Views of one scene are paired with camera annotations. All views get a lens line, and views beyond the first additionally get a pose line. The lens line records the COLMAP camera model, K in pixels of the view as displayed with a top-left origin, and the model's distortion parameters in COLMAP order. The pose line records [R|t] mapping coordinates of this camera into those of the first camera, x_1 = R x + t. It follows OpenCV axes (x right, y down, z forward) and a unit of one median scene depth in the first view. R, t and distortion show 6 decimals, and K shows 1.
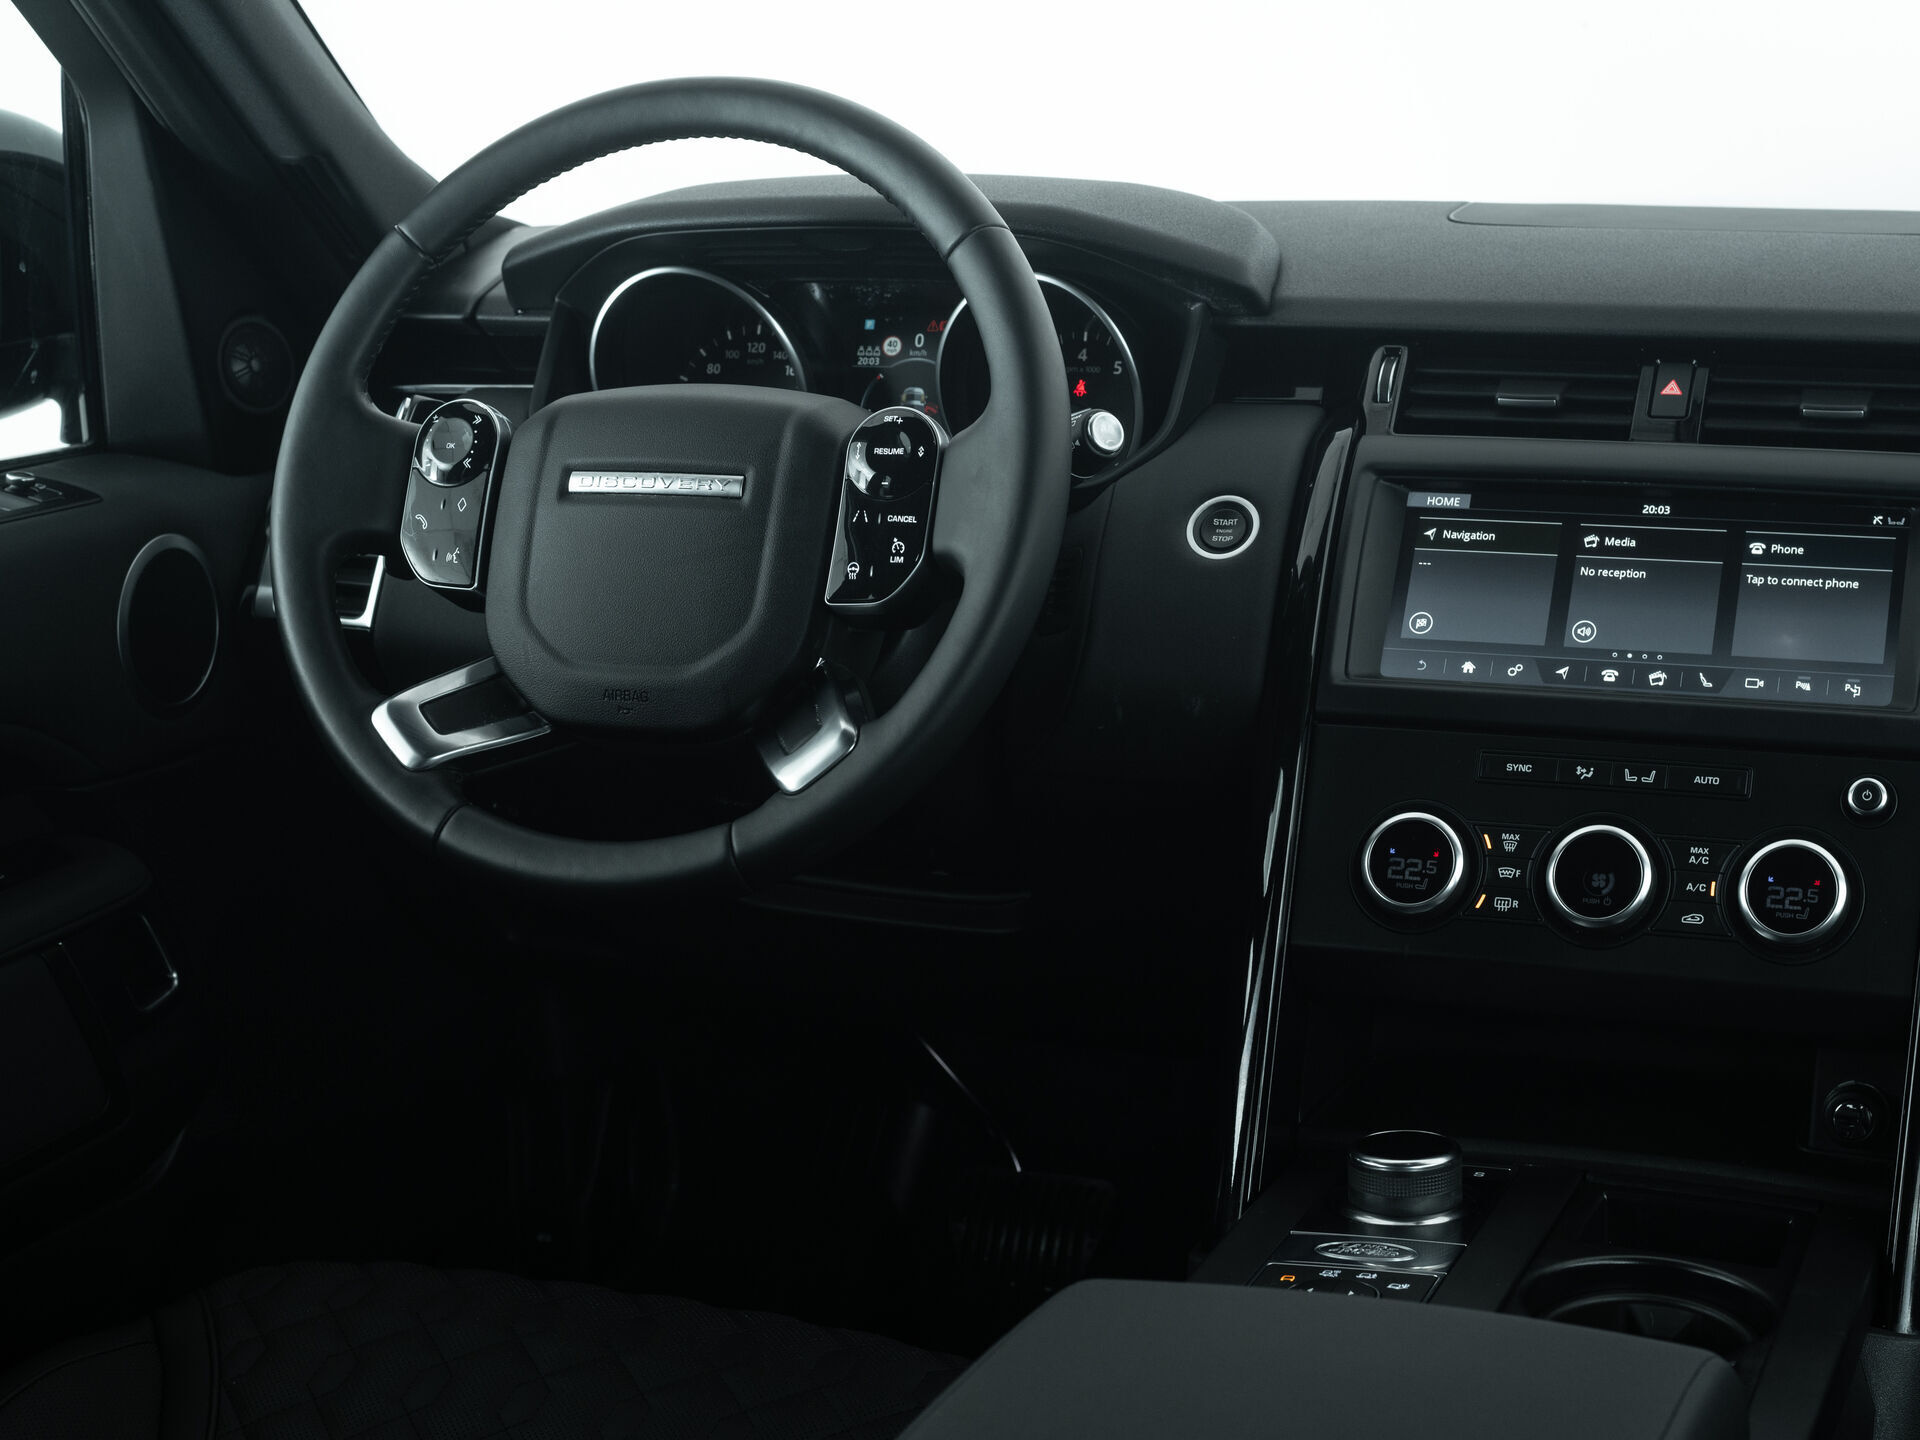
lens RADIAL K [[3327.4, 0, 1024.0], [0, 3327.4, 724.9], [0, 0, 1]] dist [-0.130069, 0.073044]
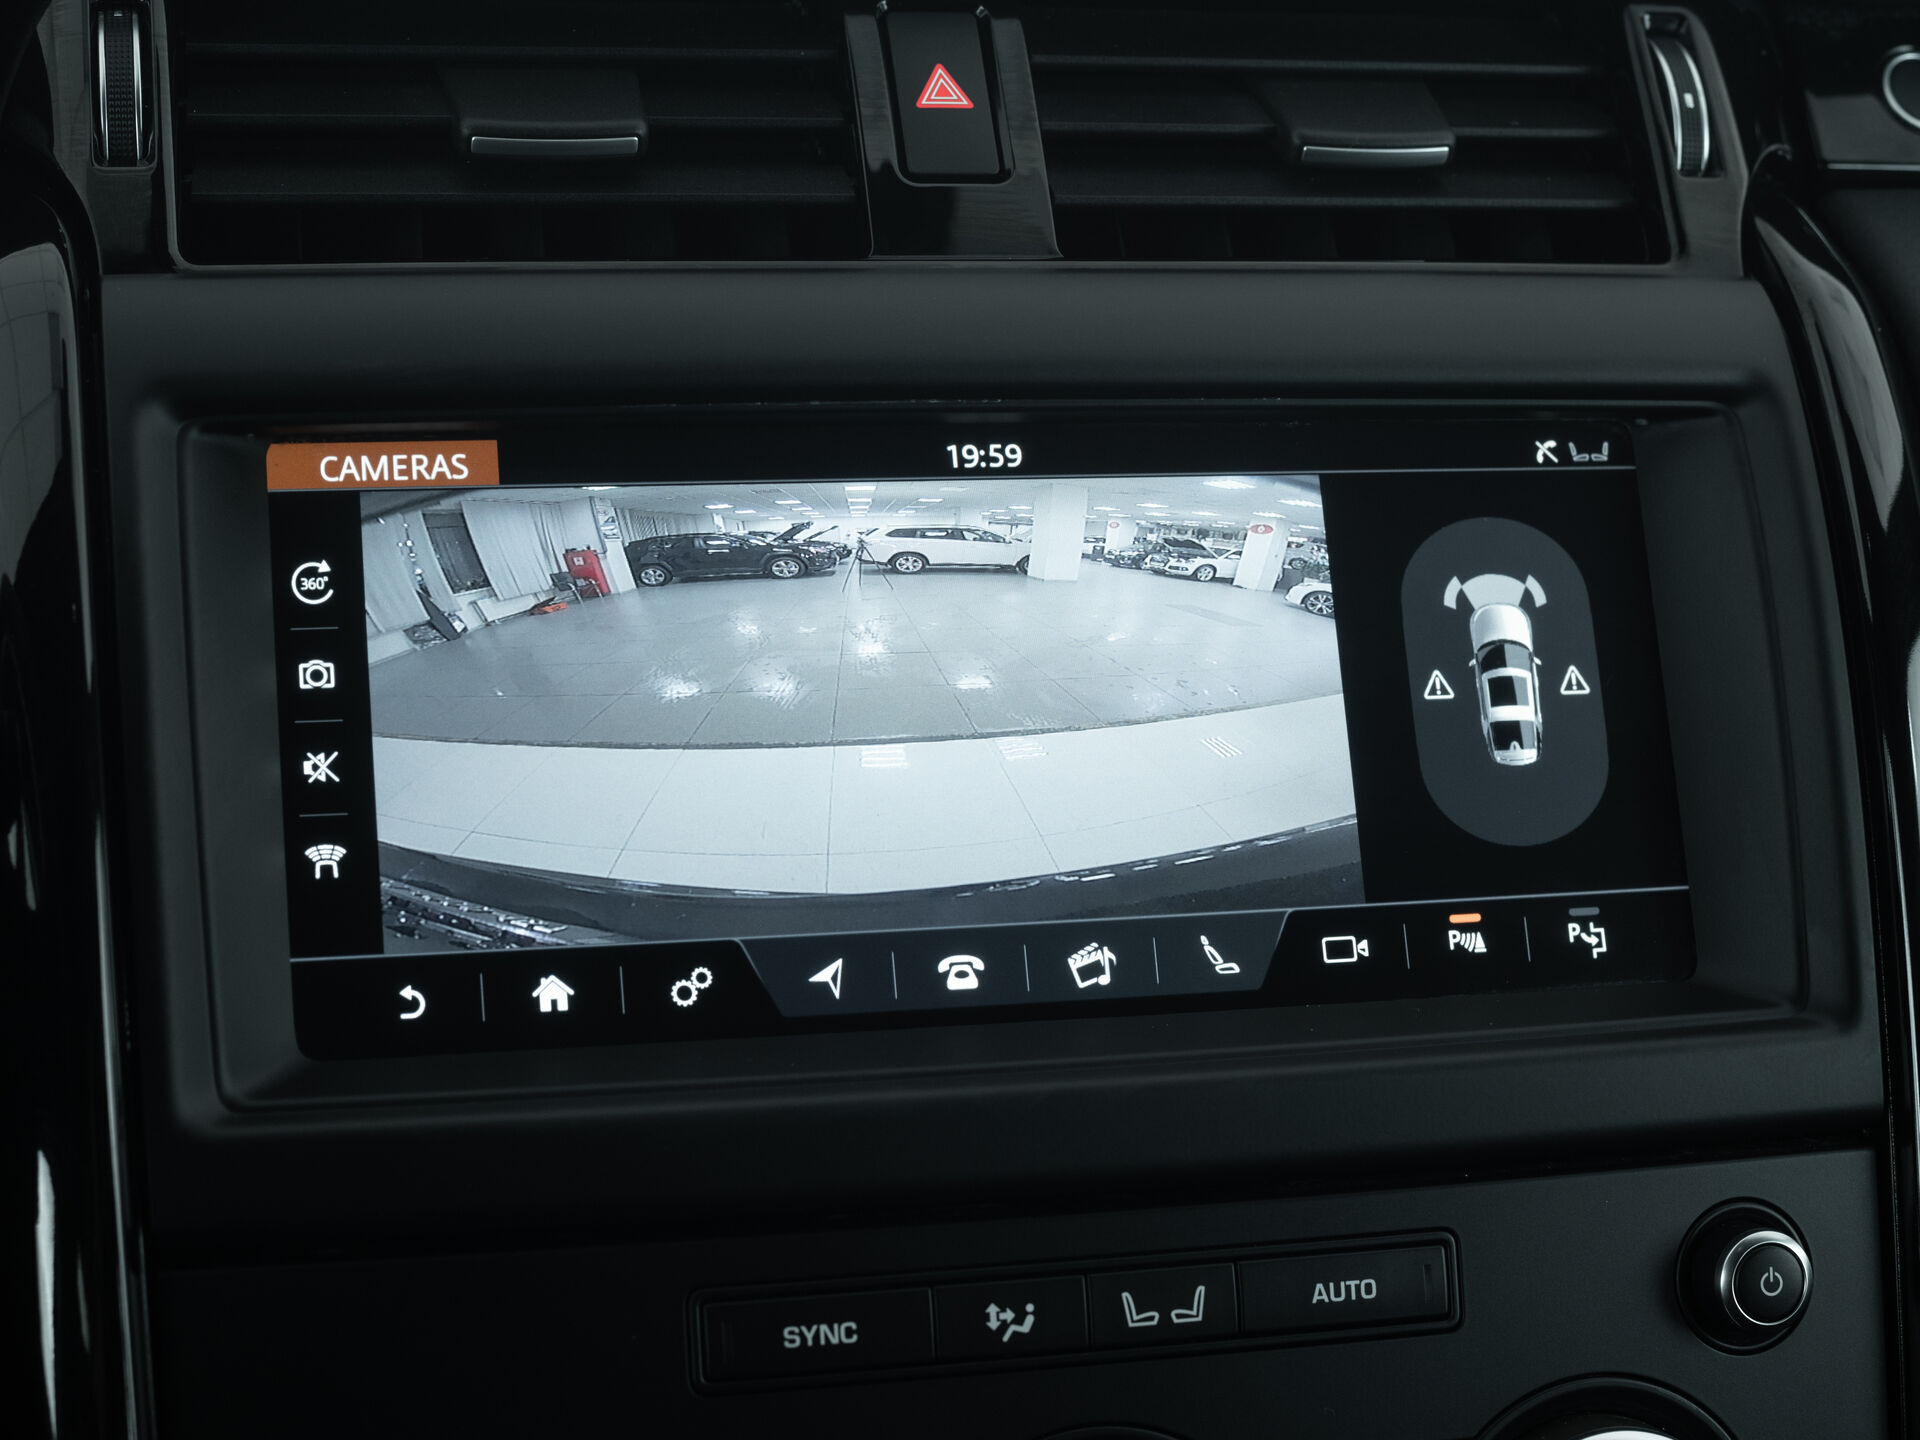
lens RADIAL K [[3461.3, 0, 960.0], [0, 3461.3, 720.0], [0, 0, 1]] dist [-0.150198, -0.030397]
pose [[0.821628, -0.155586, 0.548380, -0.019880], [0.038108, 0.974869, 0.219494, -0.121491], [-0.568749, -0.159445, 0.806909, 0.710518]]
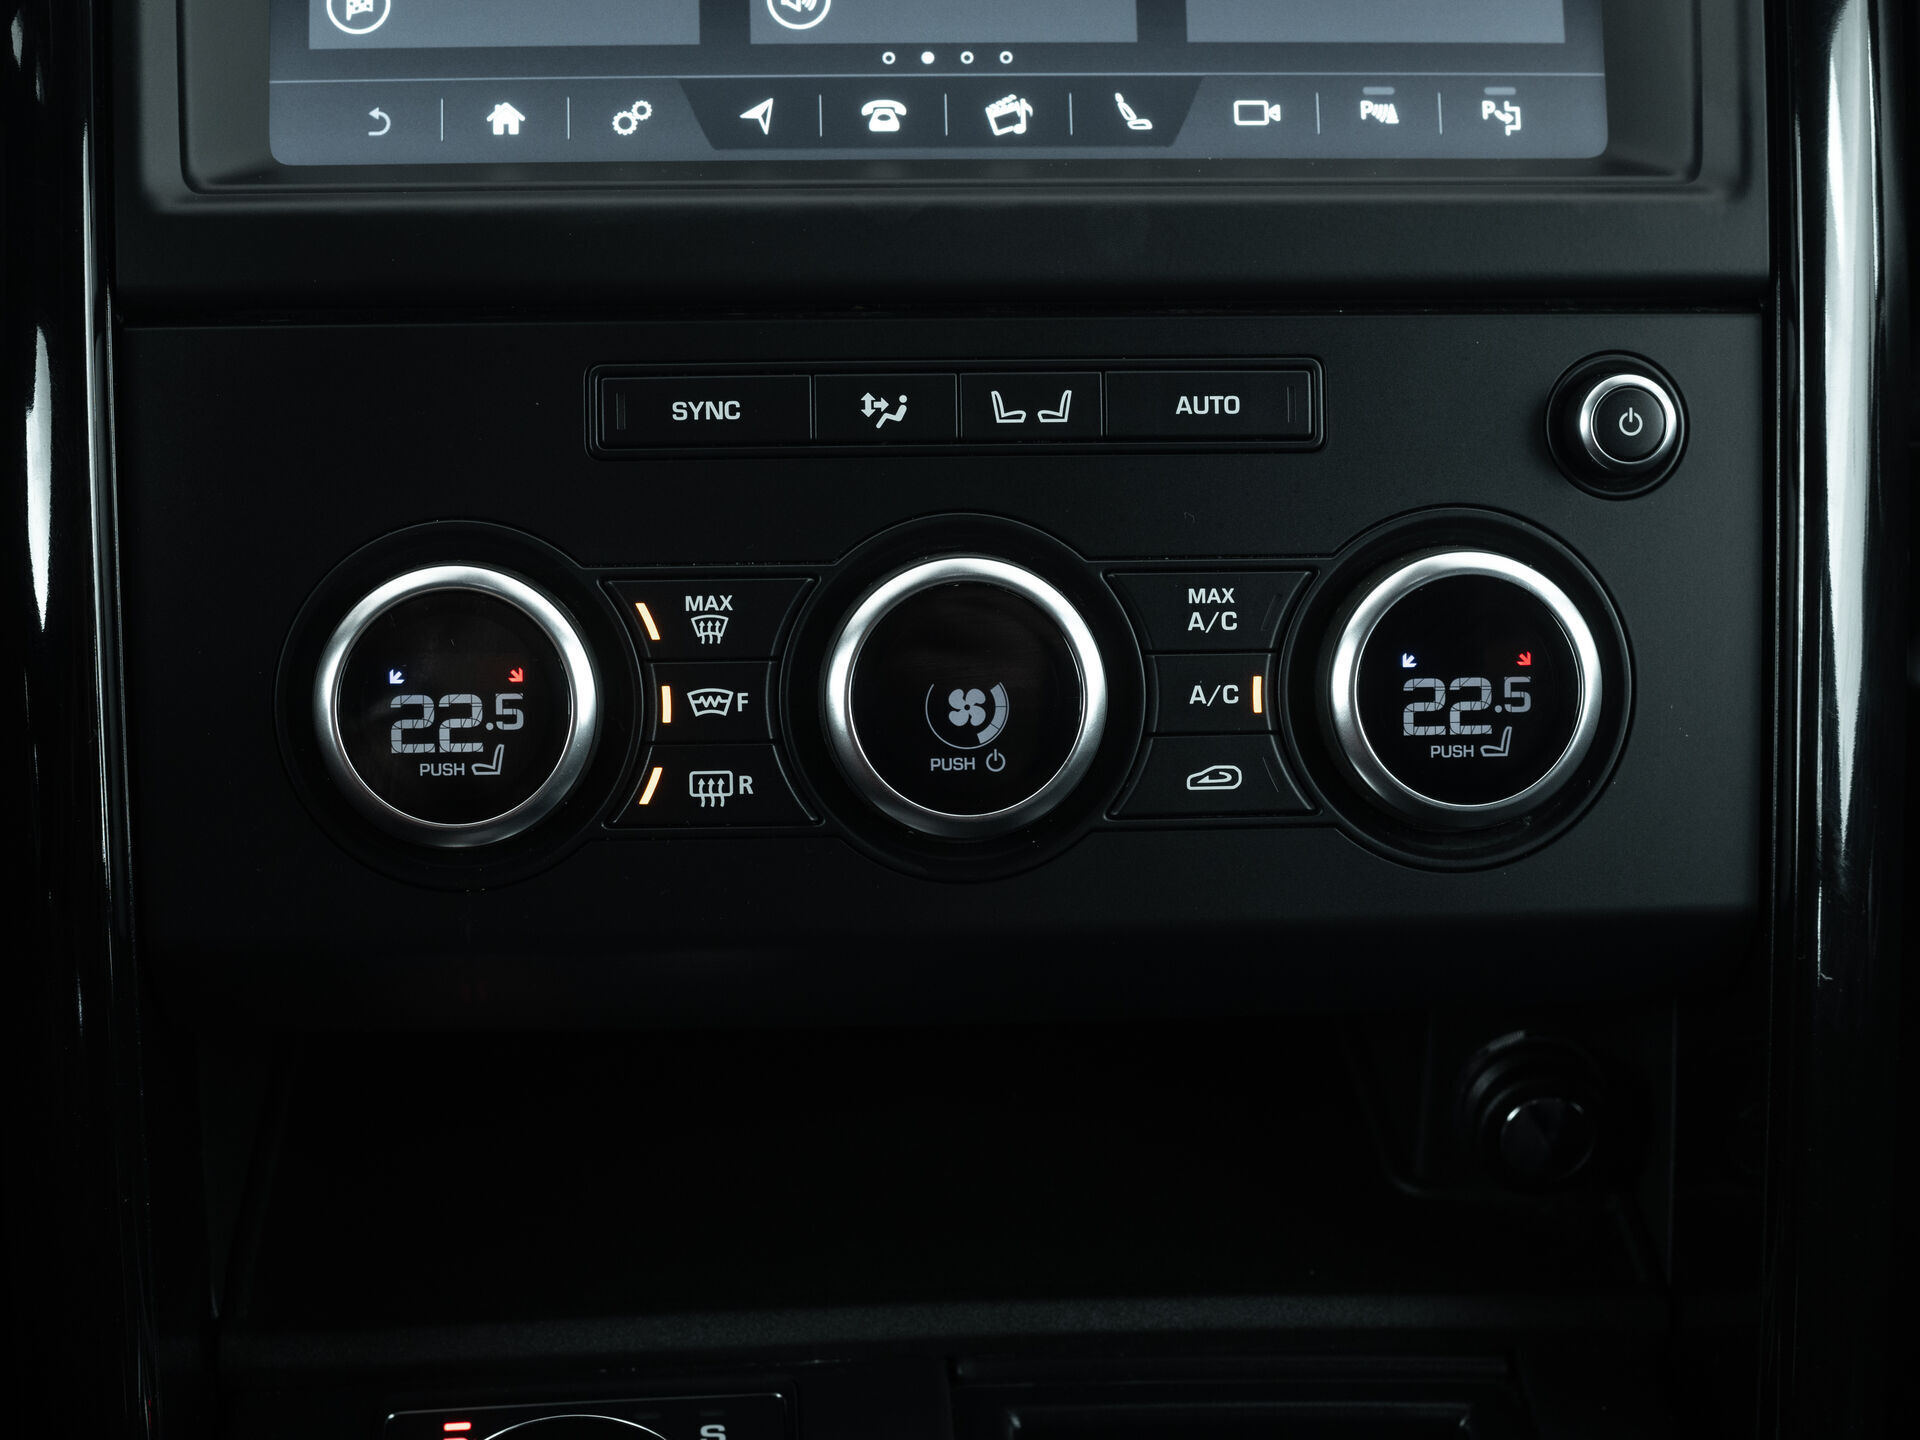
lens RADIAL K [[3461.3, 0, 960.0], [0, 3461.3, 720.0], [0, 0, 1]] dist [-0.150198, -0.030397]
pose [[0.914737, -0.170300, 0.366406, 0.027219], [0.057293, 0.952343, 0.299601, -0.067284], [-0.399966, -0.253063, 0.880901, 0.629695]]
